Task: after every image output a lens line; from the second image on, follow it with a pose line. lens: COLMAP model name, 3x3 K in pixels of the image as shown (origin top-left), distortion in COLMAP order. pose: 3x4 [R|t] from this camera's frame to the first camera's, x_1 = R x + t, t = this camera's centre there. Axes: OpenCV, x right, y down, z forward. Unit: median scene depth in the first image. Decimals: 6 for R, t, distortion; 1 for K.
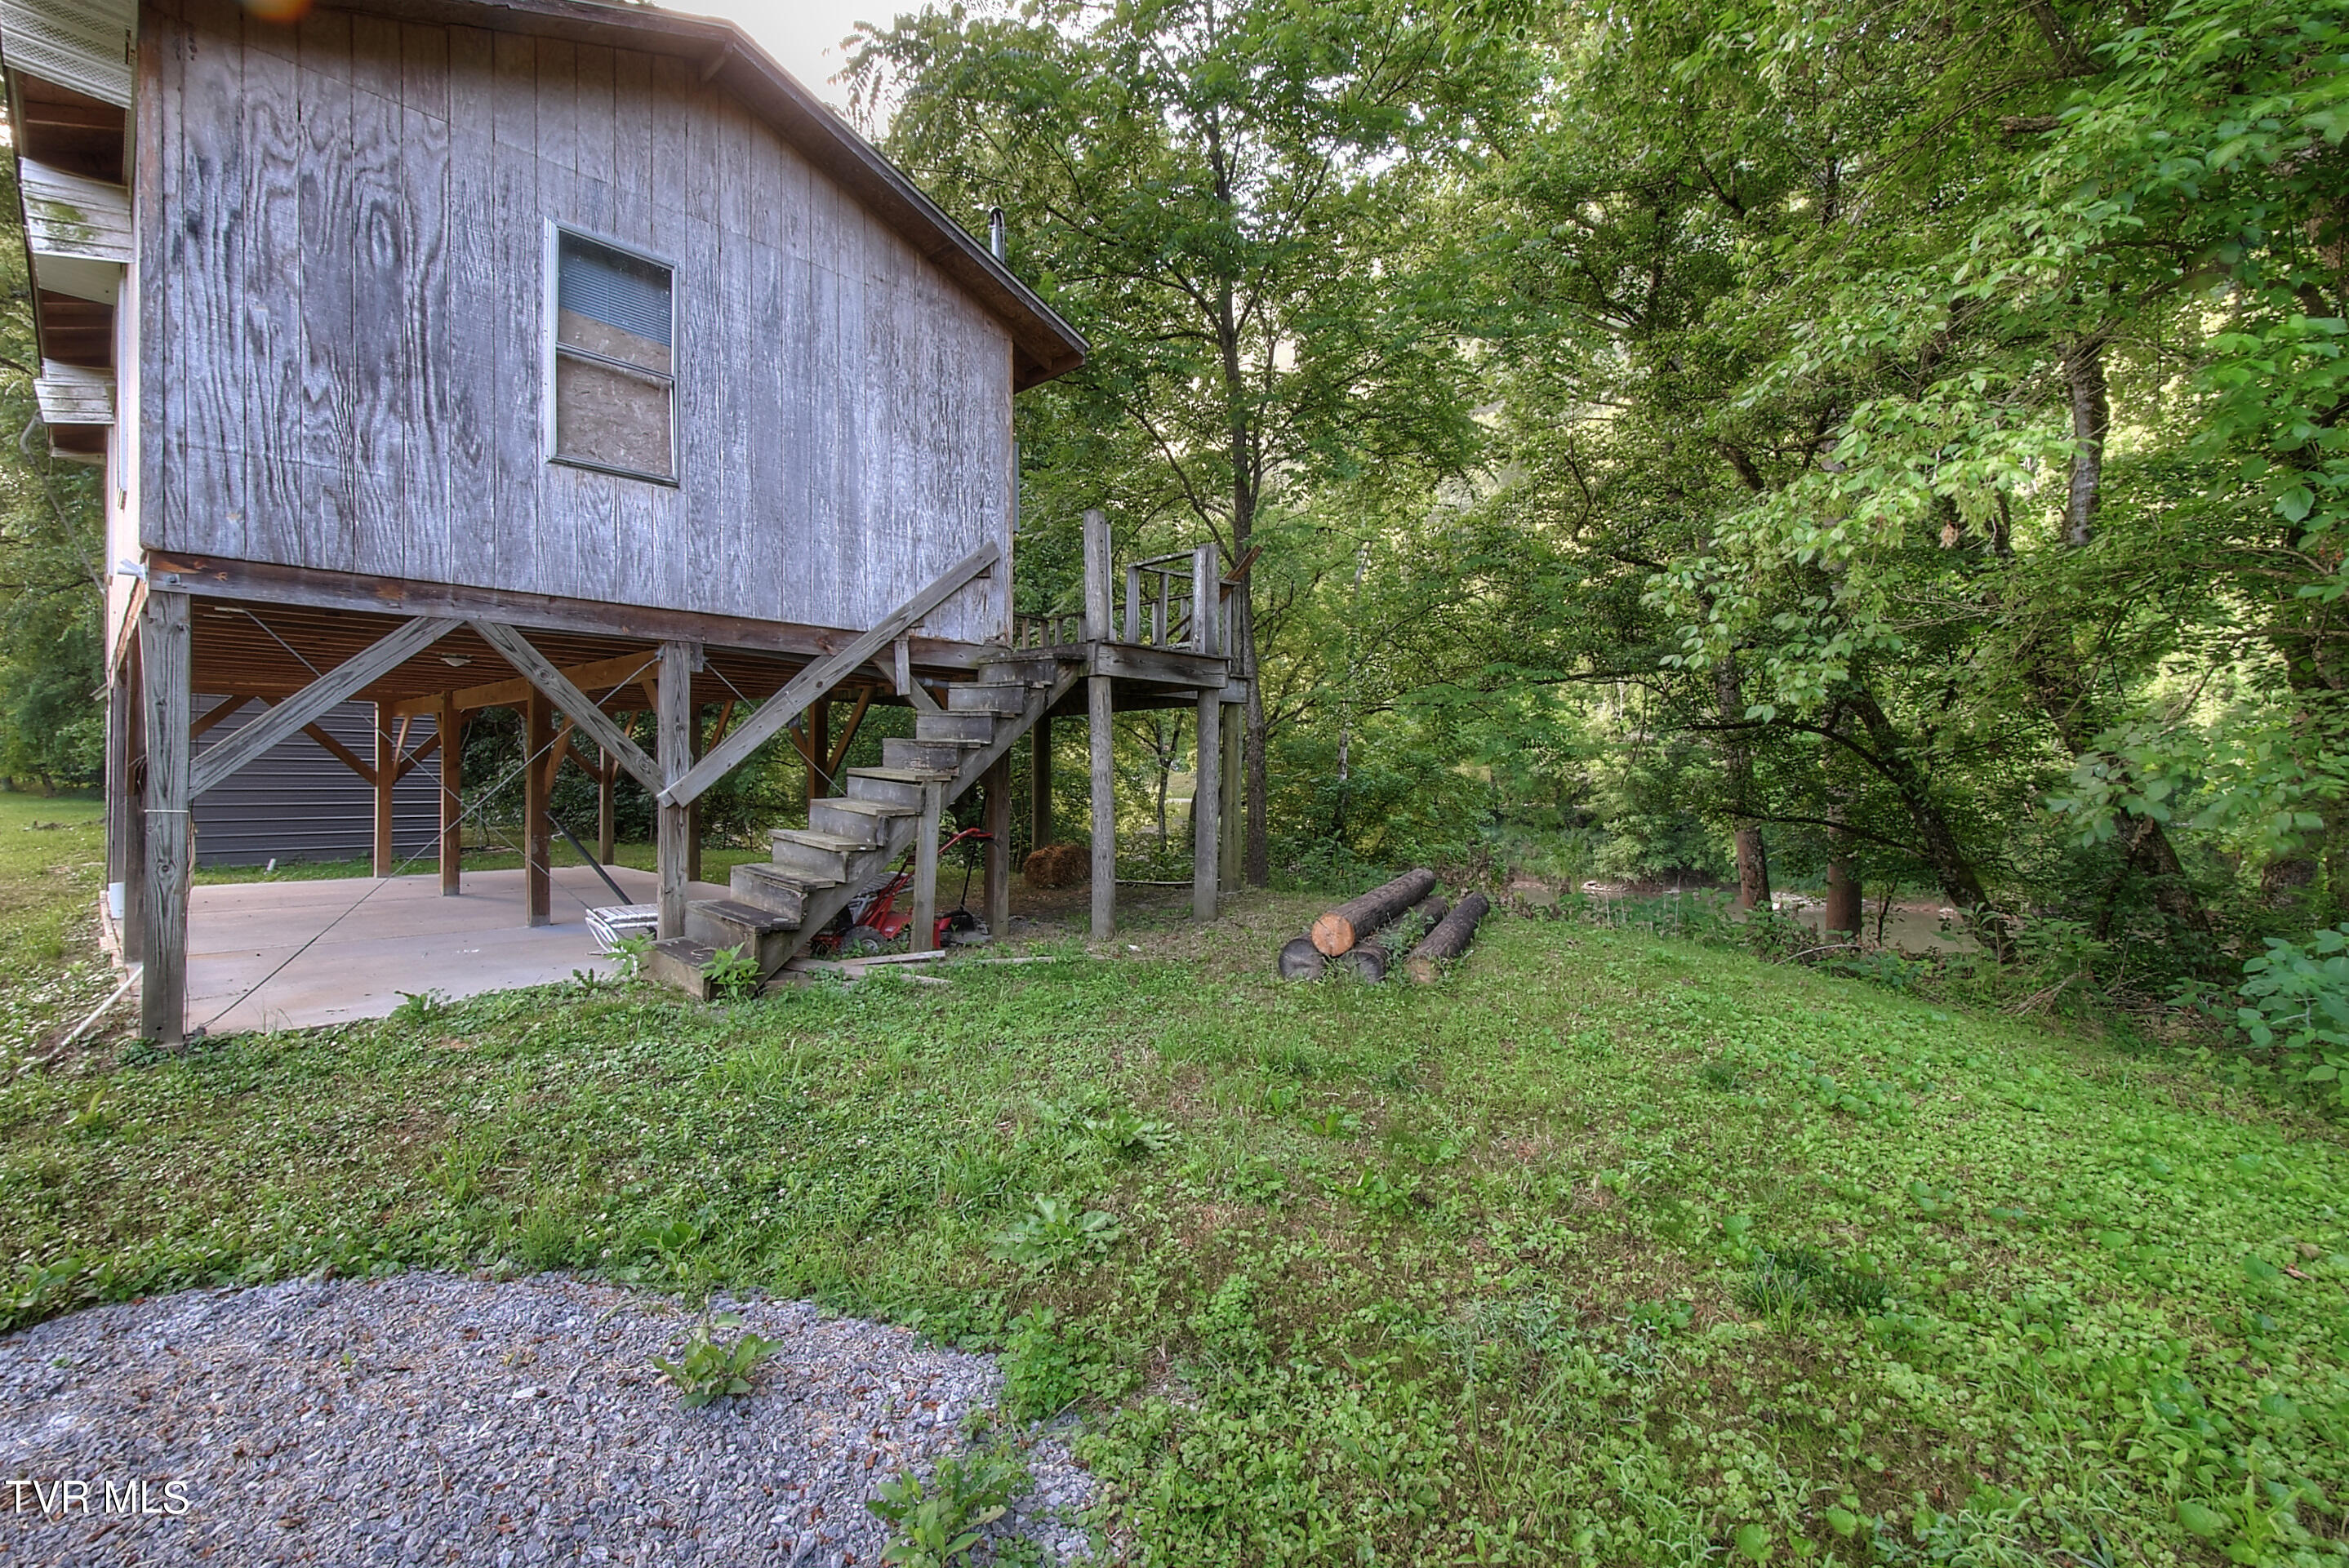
lens RADIAL K [[1011.0, 0, 1169.2], [0, 1011.0, 769.7], [0, 0, 1]] dist [-0.001491, -0.000324]
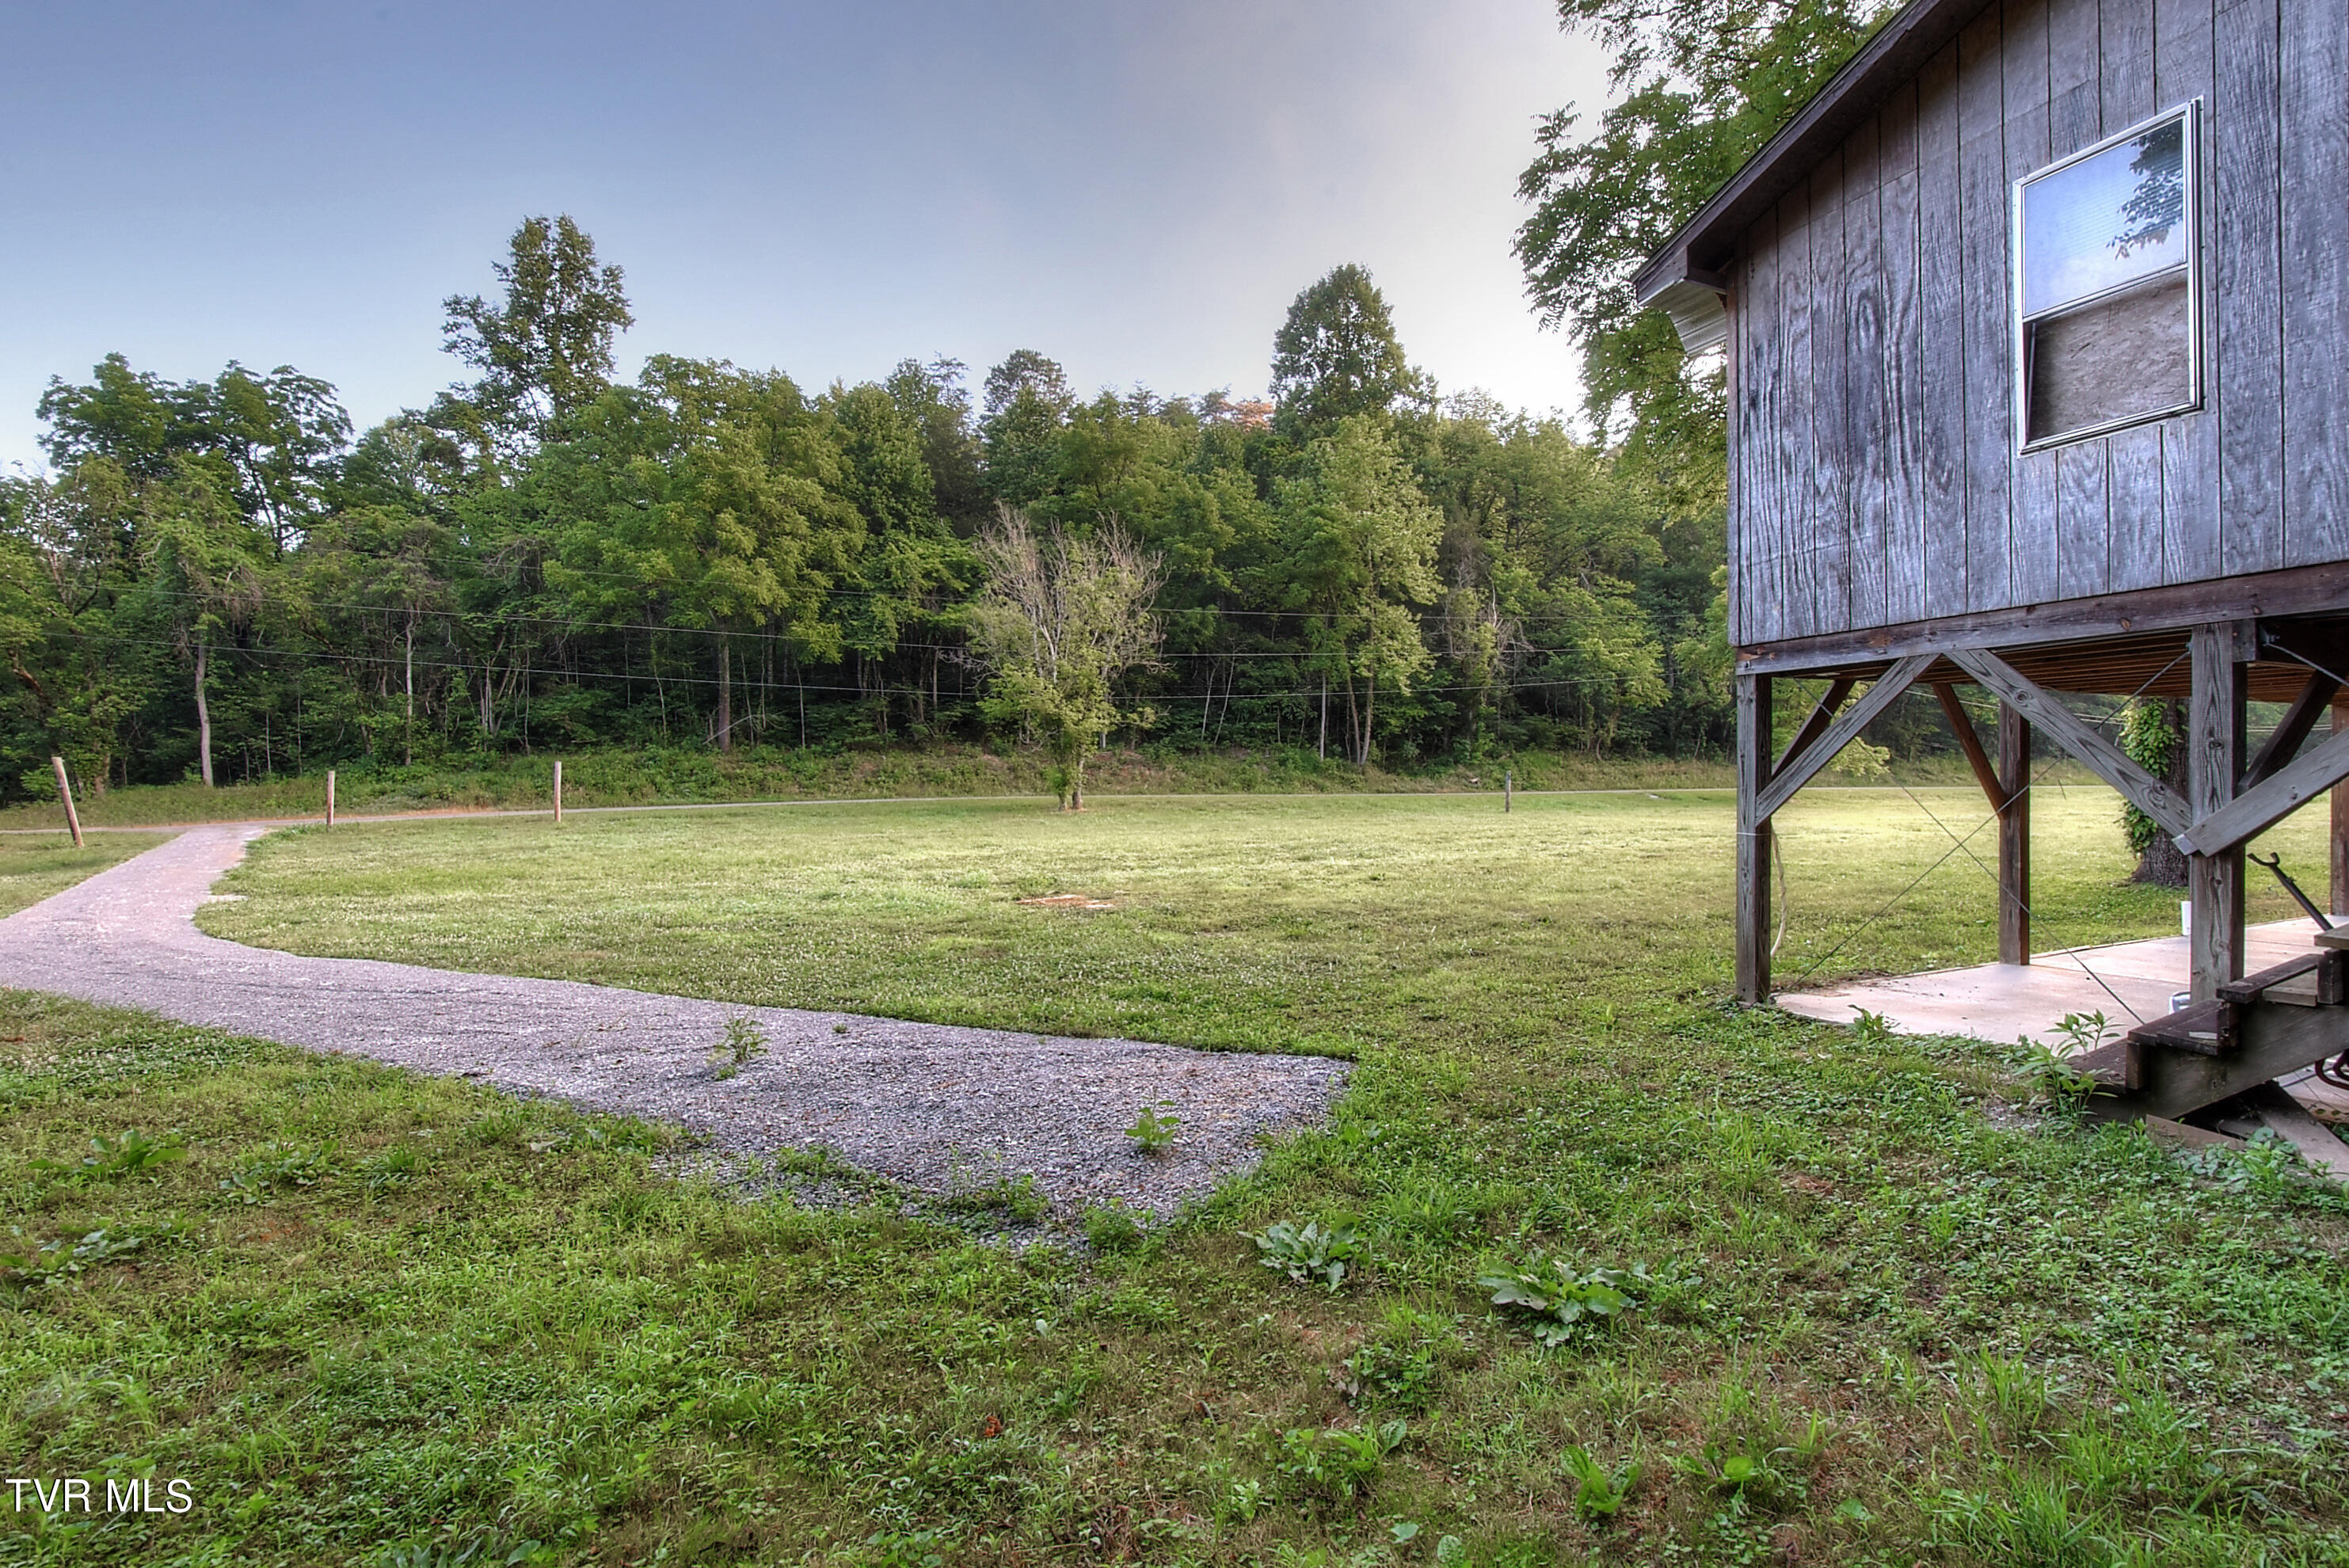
lens RADIAL K [[1011.1, 0, 1168.5], [0, 1011.1, 800.6], [0, 0, 1]] dist [-0.001491, -0.000324]
pose [[-0.338118, -0.001139, -0.941103, 0.507467], [0.004796, 0.999984, -0.002933, -0.003873], [0.941092, -0.005505, -0.338107, 0.641438]]
